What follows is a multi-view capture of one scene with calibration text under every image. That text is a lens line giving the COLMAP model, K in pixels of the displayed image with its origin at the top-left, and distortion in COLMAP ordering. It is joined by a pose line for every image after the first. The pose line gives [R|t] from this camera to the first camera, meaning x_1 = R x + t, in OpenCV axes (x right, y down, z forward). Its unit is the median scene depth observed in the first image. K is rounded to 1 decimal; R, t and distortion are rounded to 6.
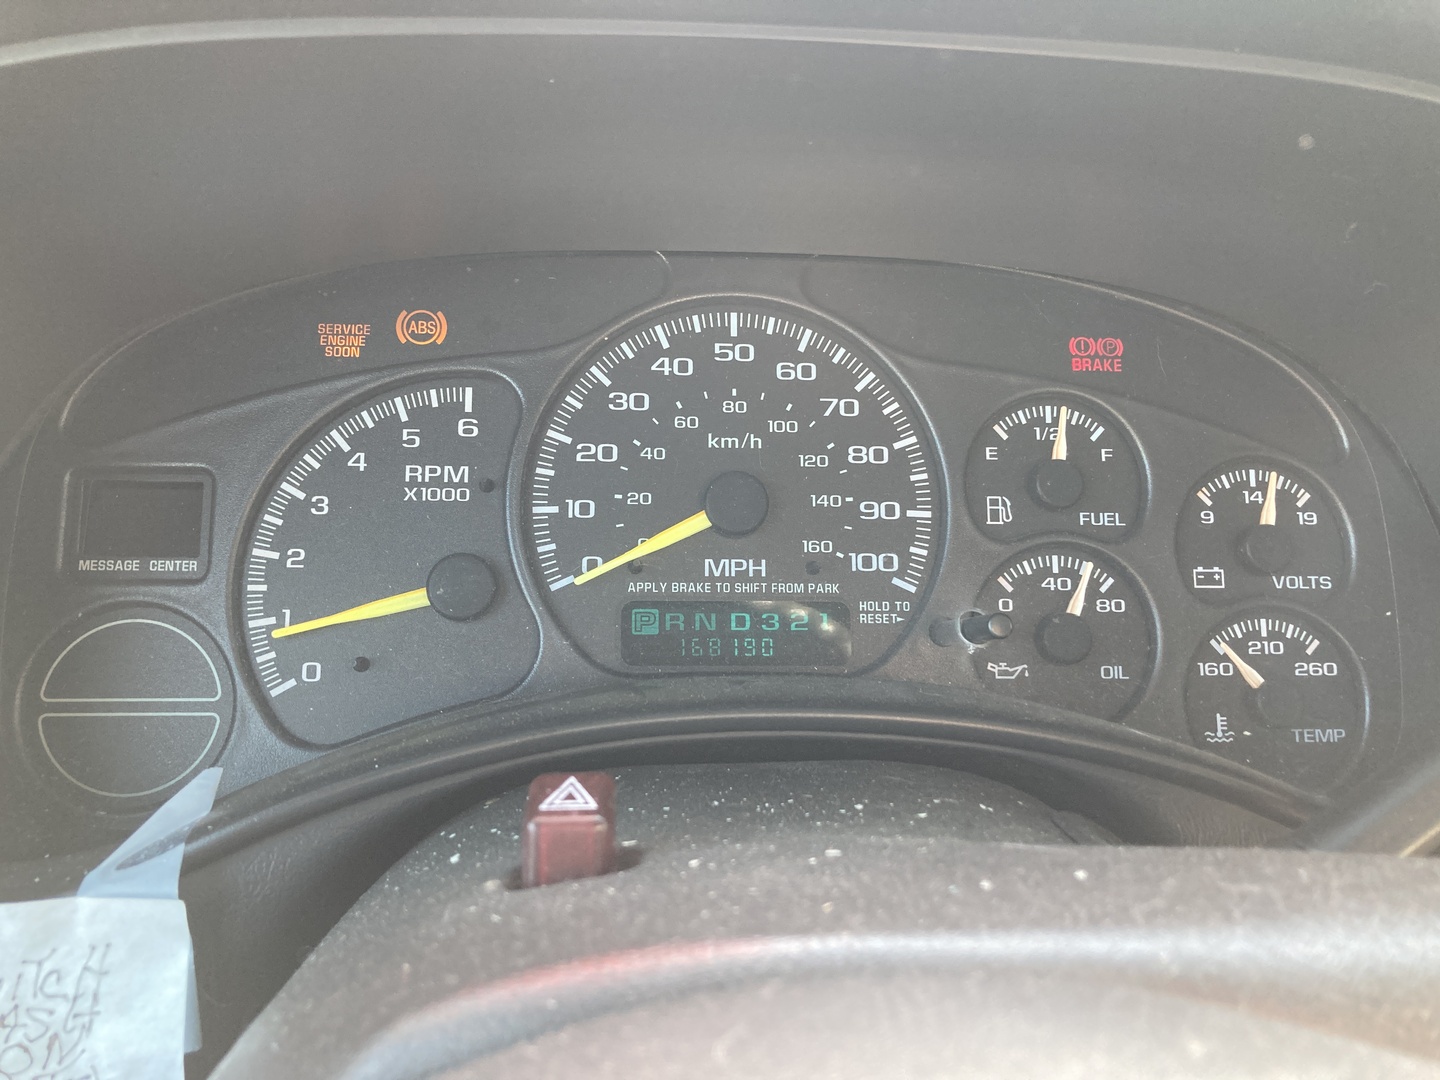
lens RADIAL K [[1216.6, 0, 720.0], [0, 1216.6, 540.0], [0, 0, 1]] dist [-0.032015, -0.011801]
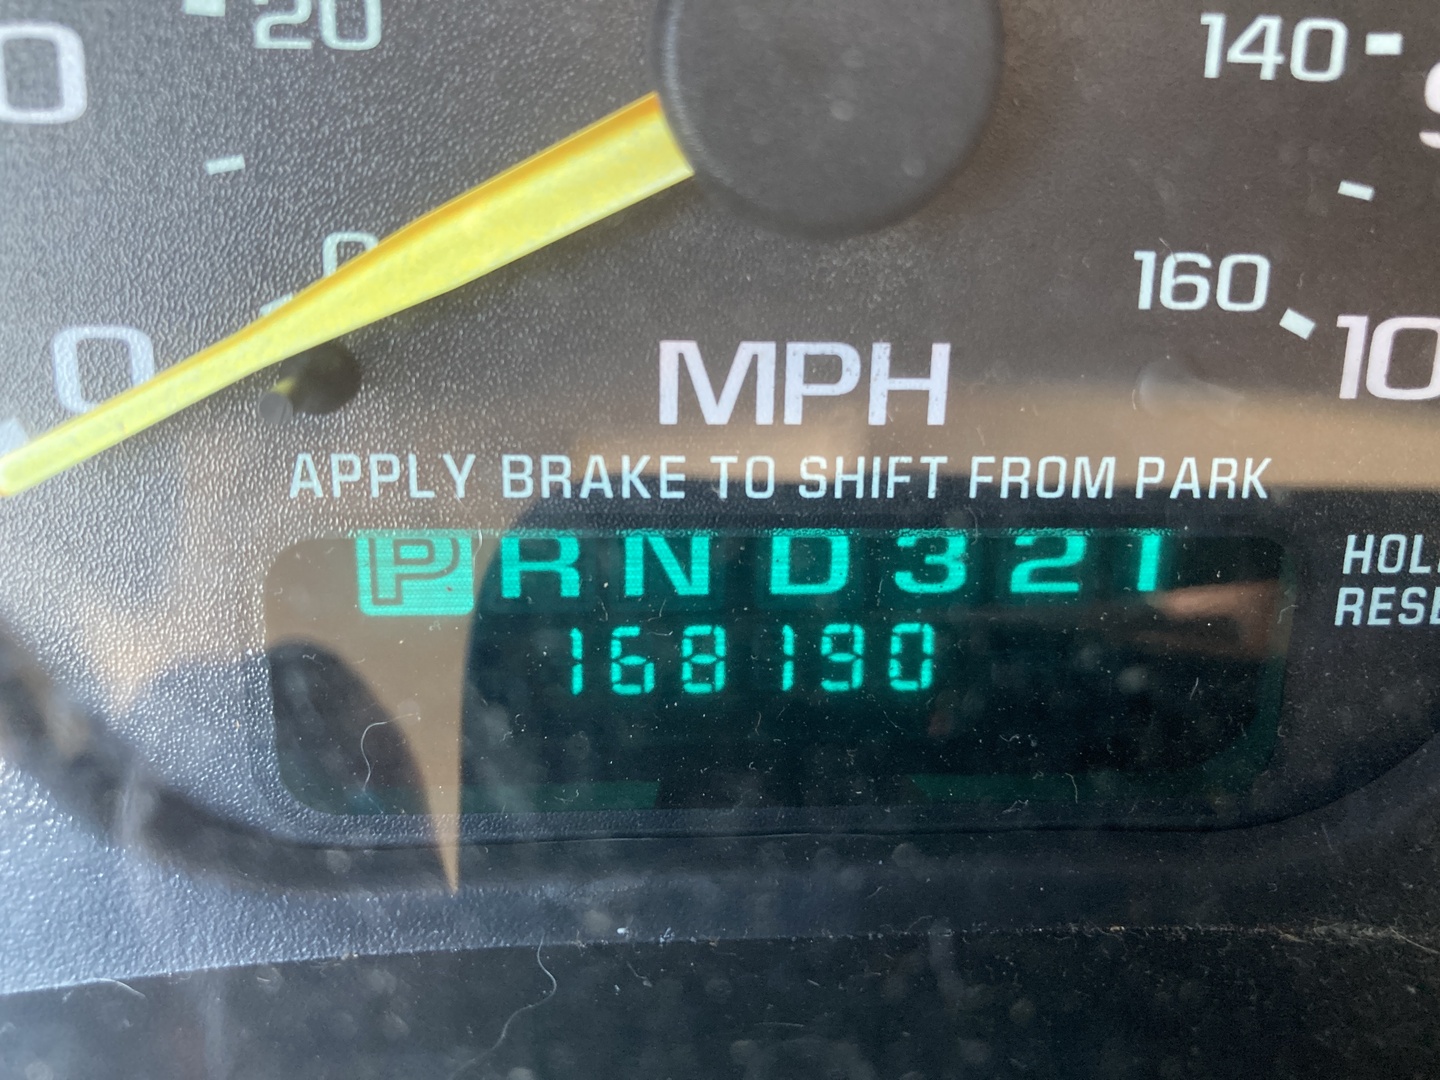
lens RADIAL K [[1216.6, 0, 720.0], [0, 1216.6, 540.0], [0, 0, 1]] dist [-0.032015, -0.011801]
pose [[0.999772, 0.021333, -0.000163, -0.001439], [-0.019362, 0.910527, 0.412995, -0.038360], [0.008959, -0.412898, 0.910733, 0.791671]]
